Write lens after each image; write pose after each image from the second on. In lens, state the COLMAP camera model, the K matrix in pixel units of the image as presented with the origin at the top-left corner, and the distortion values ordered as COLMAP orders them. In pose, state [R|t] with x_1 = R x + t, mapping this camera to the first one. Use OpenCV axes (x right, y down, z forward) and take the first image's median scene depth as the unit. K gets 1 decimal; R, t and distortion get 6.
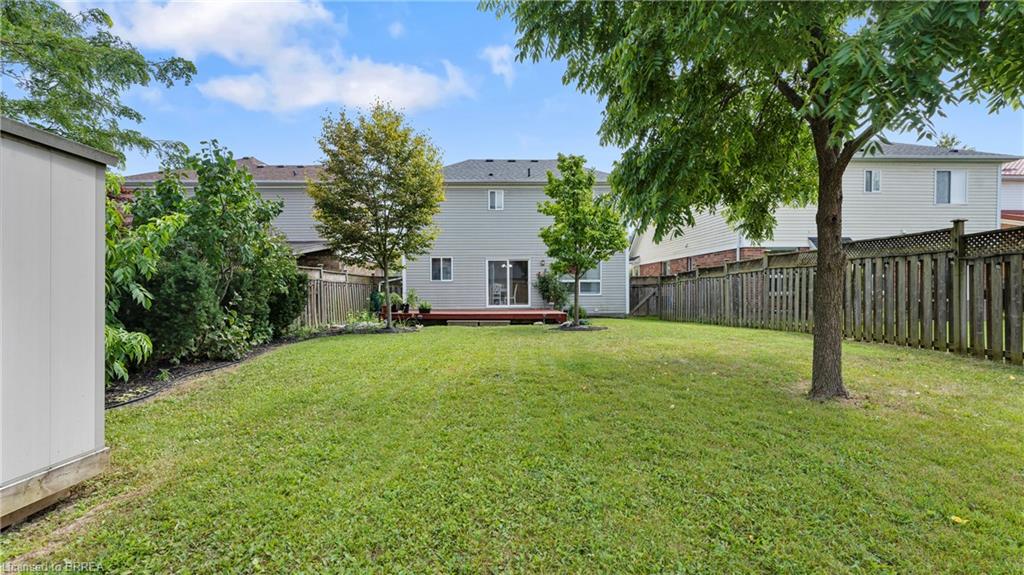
lens RADIAL K [[462.6, 0, 508.5], [0, 462.6, 290.2], [0, 0, 1]] dist [0.002675, 0.001324]
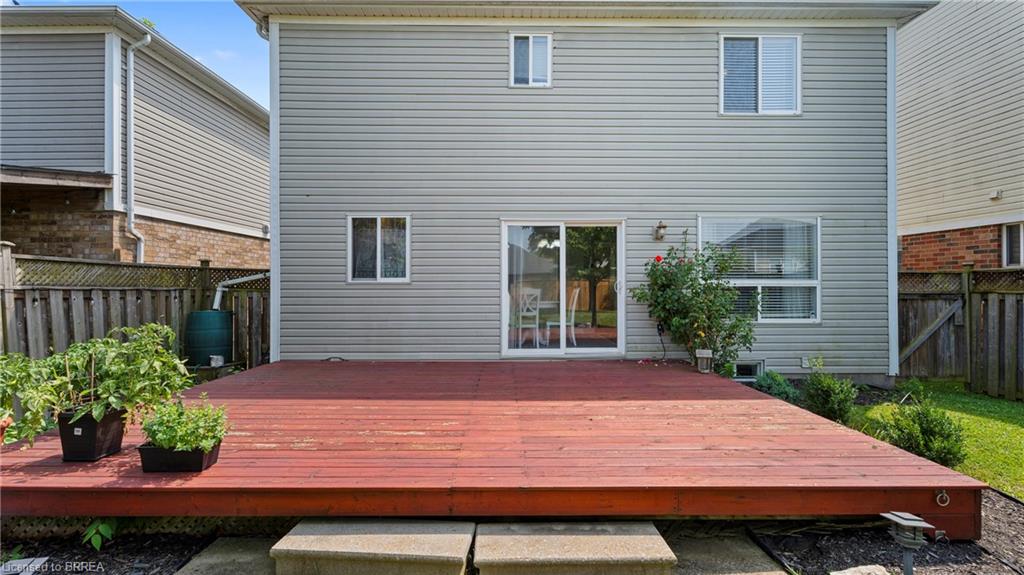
lens RADIAL K [[462.6, 0, 514.7], [0, 462.6, 278.1], [0, 0, 1]] dist [0.002675, 0.001324]
pose [[0.999562, 0.004826, -0.029184, -0.028519], [-0.005160, 0.999922, -0.011381, -0.019381], [0.029127, 0.011526, 0.999509, 0.638000]]
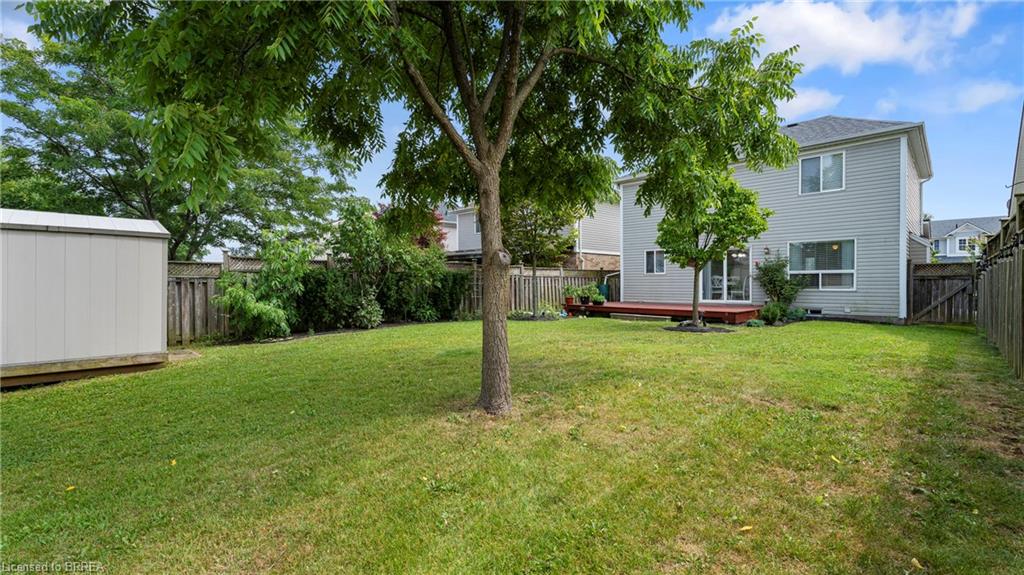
lens RADIAL K [[462.6, 0, 521.8], [0, 462.6, 292.1], [0, 0, 1]] dist [0.002675, 0.001324]
pose [[0.701526, 0.015838, -0.712468, 0.358149], [0.001358, 0.999721, 0.023561, -0.005264], [0.712643, -0.017496, 0.701309, 0.101970]]
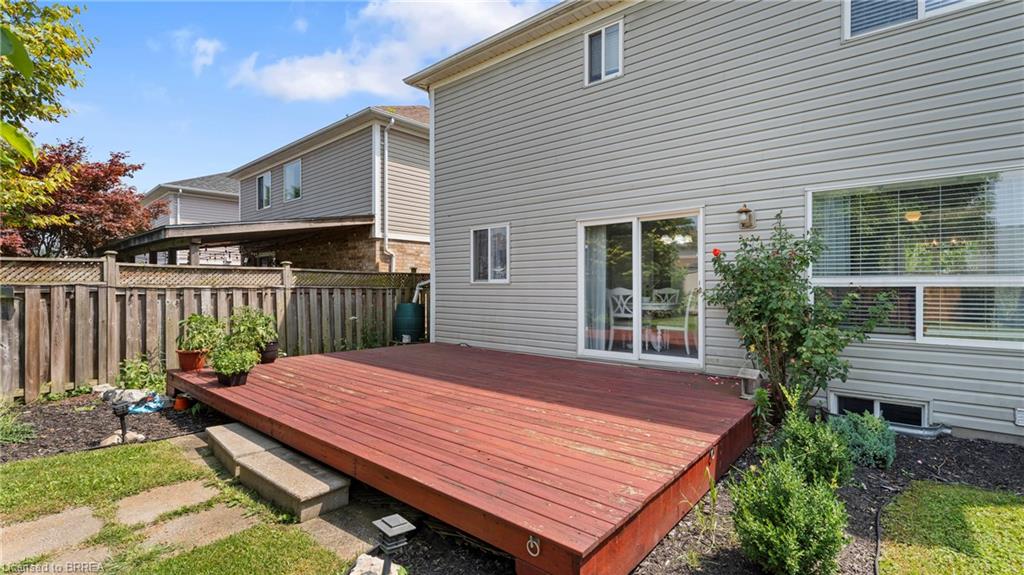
lens RADIAL K [[462.6, 0, 514.1], [0, 462.6, 282.9], [0, 0, 1]] dist [0.002675, 0.001324]
pose [[0.737823, 0.000098, -0.674994, 0.160967], [-0.001955, 0.999996, -0.001992, -0.019077], [0.674991, 0.002789, 0.737821, 0.693502]]
